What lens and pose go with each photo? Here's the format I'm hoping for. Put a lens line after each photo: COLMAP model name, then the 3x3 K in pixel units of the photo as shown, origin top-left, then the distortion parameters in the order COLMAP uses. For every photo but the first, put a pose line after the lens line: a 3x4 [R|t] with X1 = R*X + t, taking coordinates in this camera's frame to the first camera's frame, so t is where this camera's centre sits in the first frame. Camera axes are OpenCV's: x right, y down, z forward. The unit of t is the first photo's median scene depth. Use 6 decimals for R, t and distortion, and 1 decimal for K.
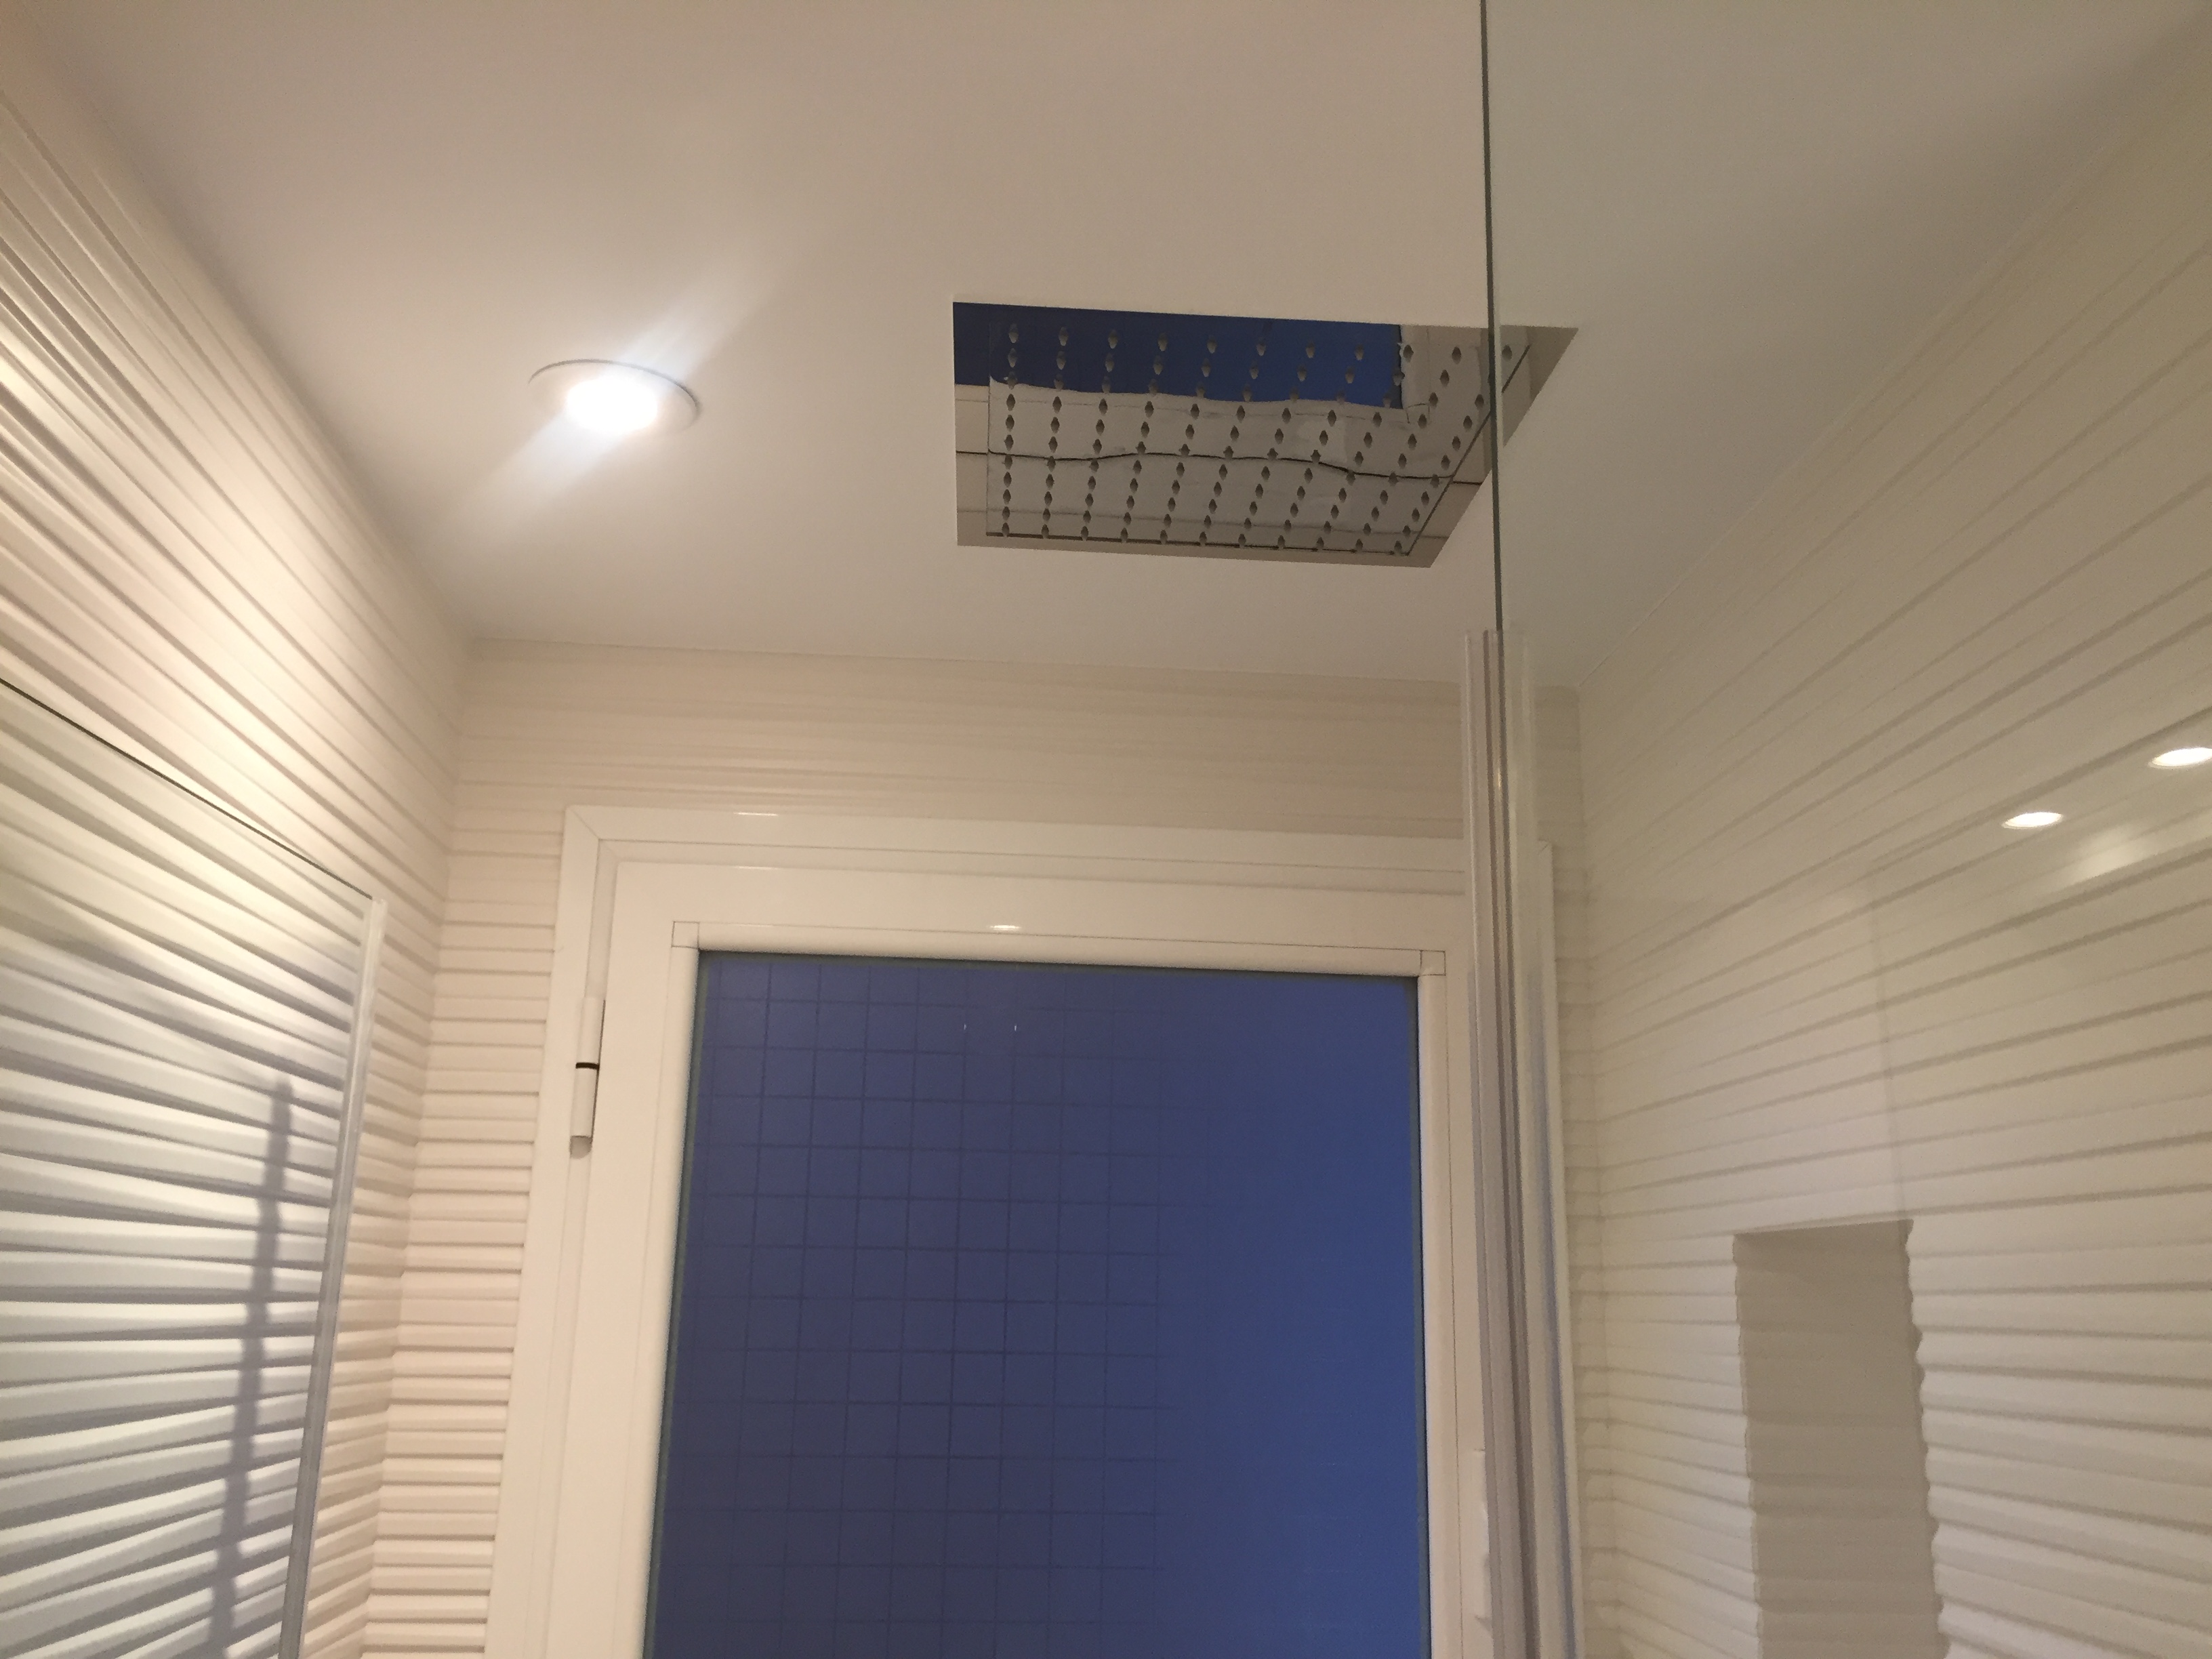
lens RADIAL K [[1928.0, 0, 1104.3], [0, 1928.0, 837.9], [0, 0, 1]] dist [0.084512, -0.111776]
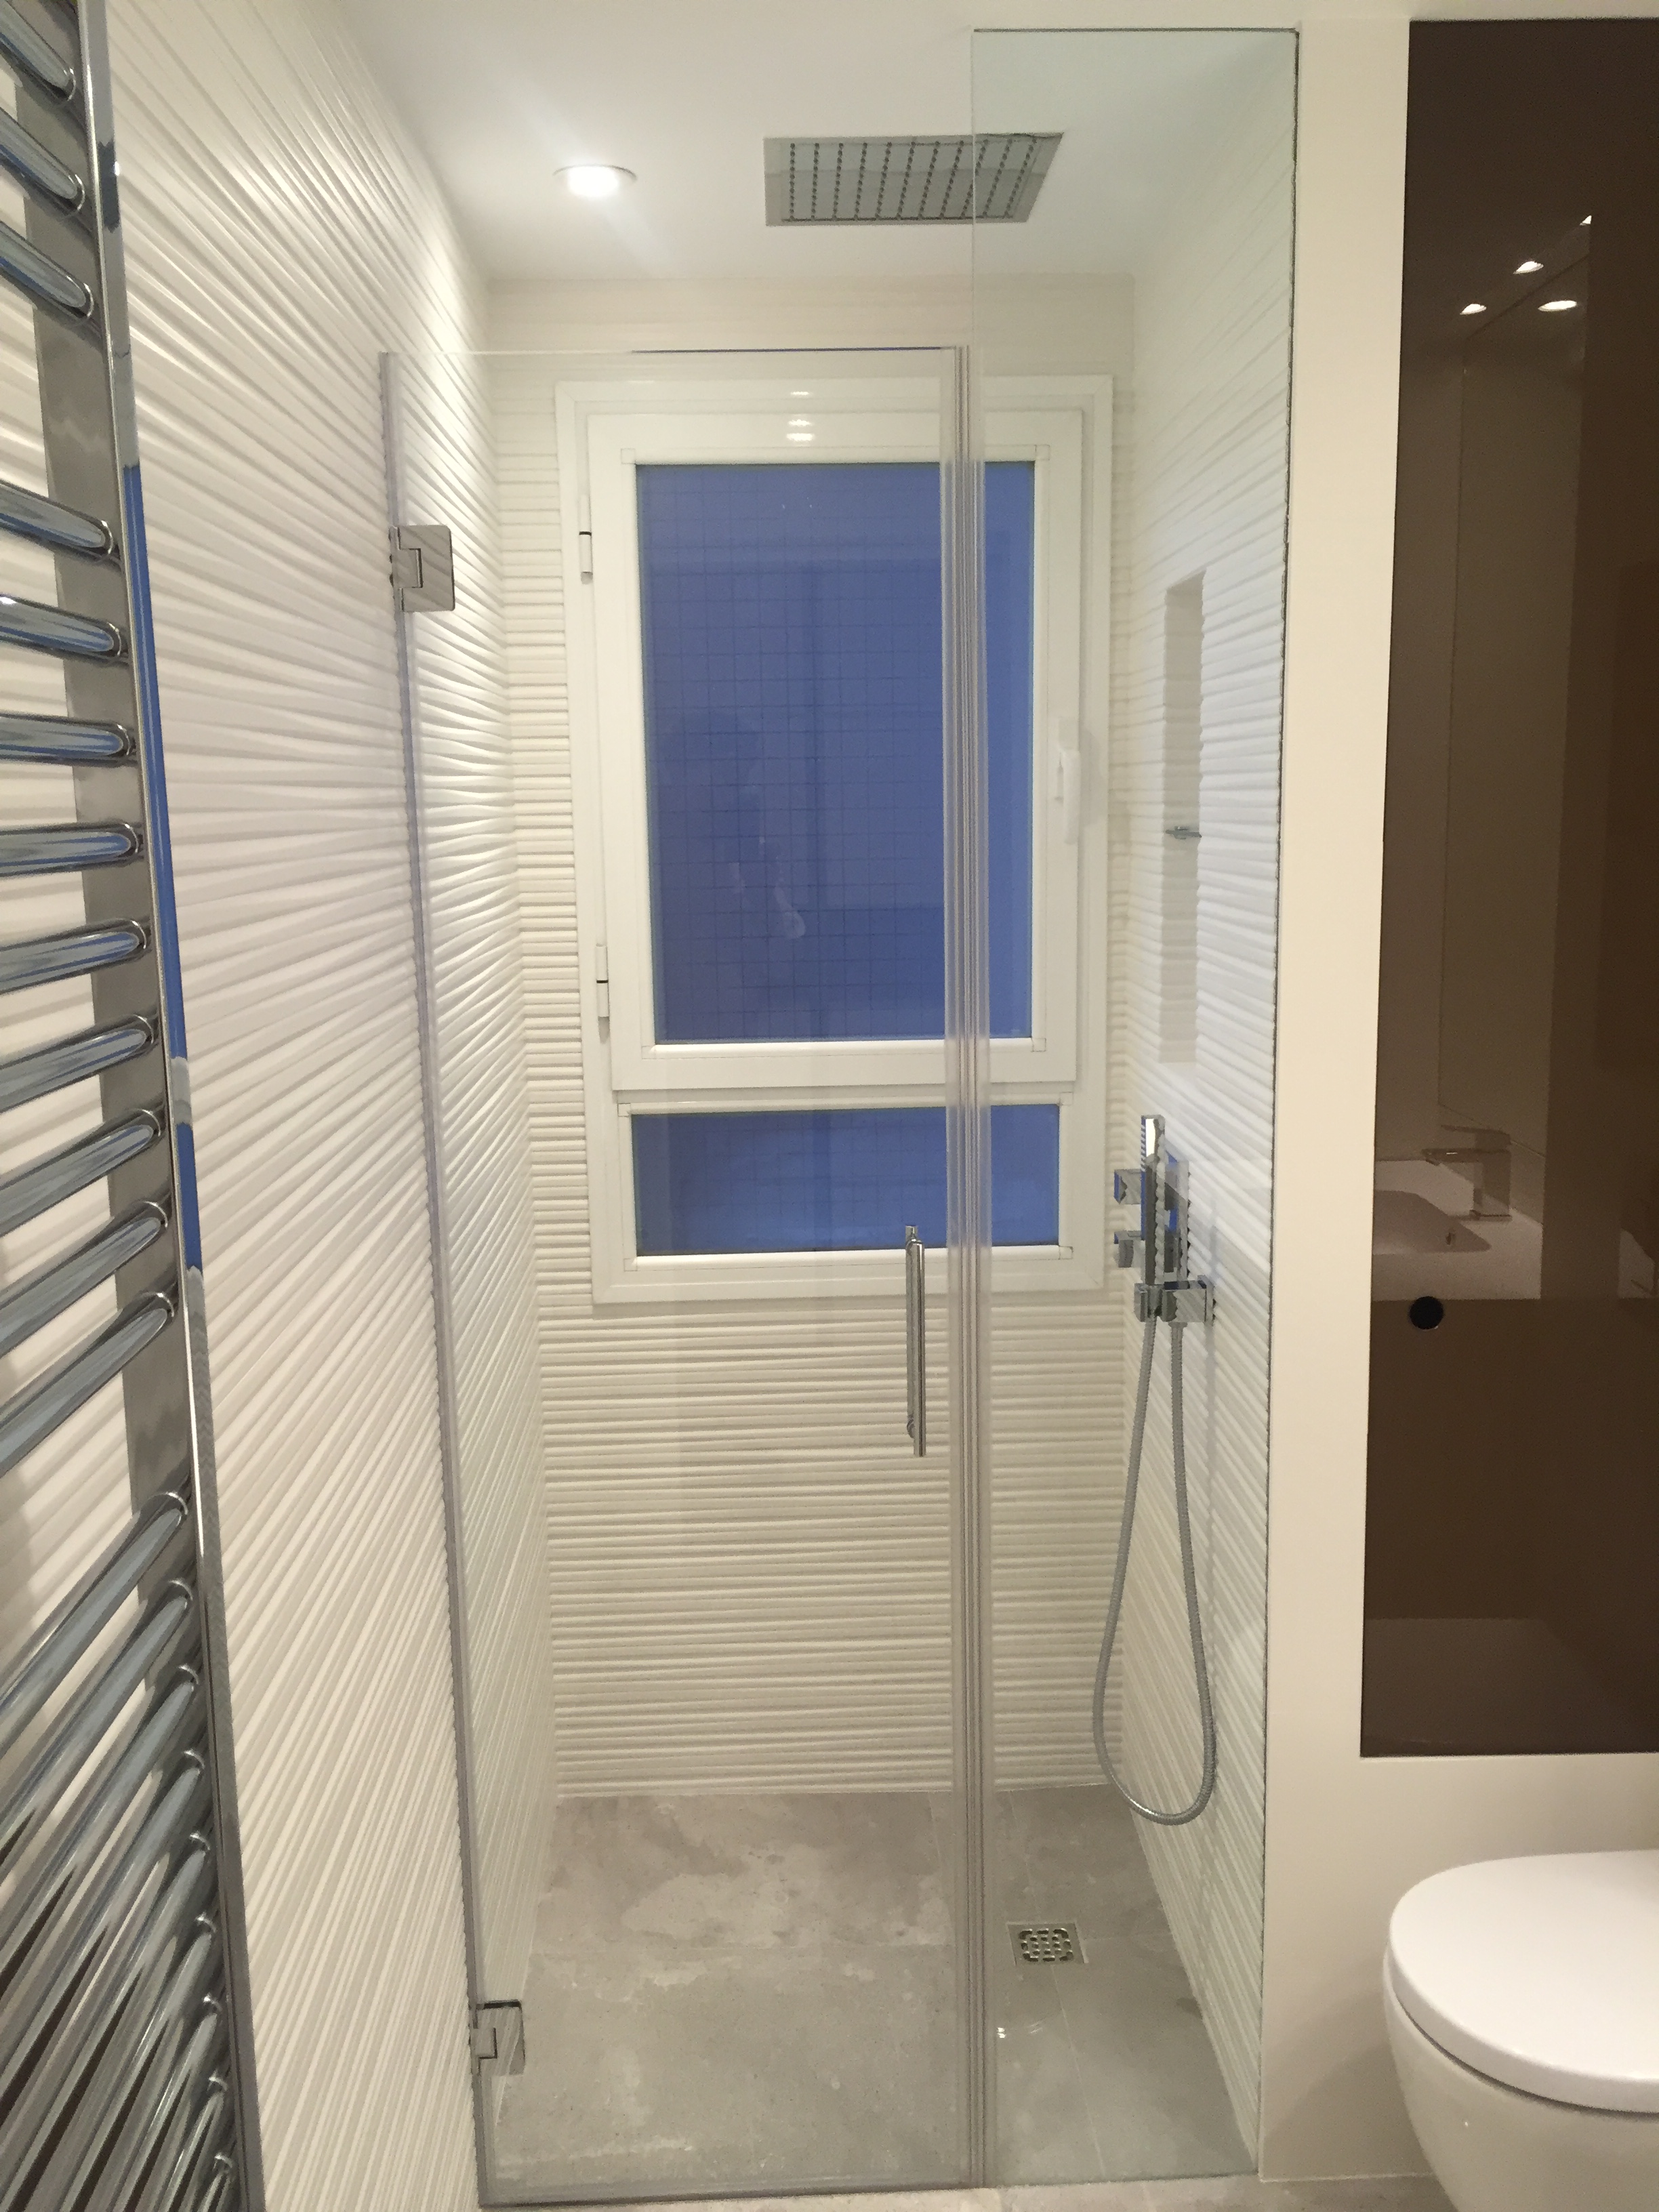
lens RADIAL K [[1928.0, 0, 819.6], [0, 1928.0, 1129.0], [0, 0, 1]] dist [0.084512, -0.111776]
pose [[0.998118, -0.028373, -0.054368, 0.046996], [0.047705, 0.916323, 0.397589, -0.091964], [0.038538, -0.399434, 0.915952, -0.950357]]
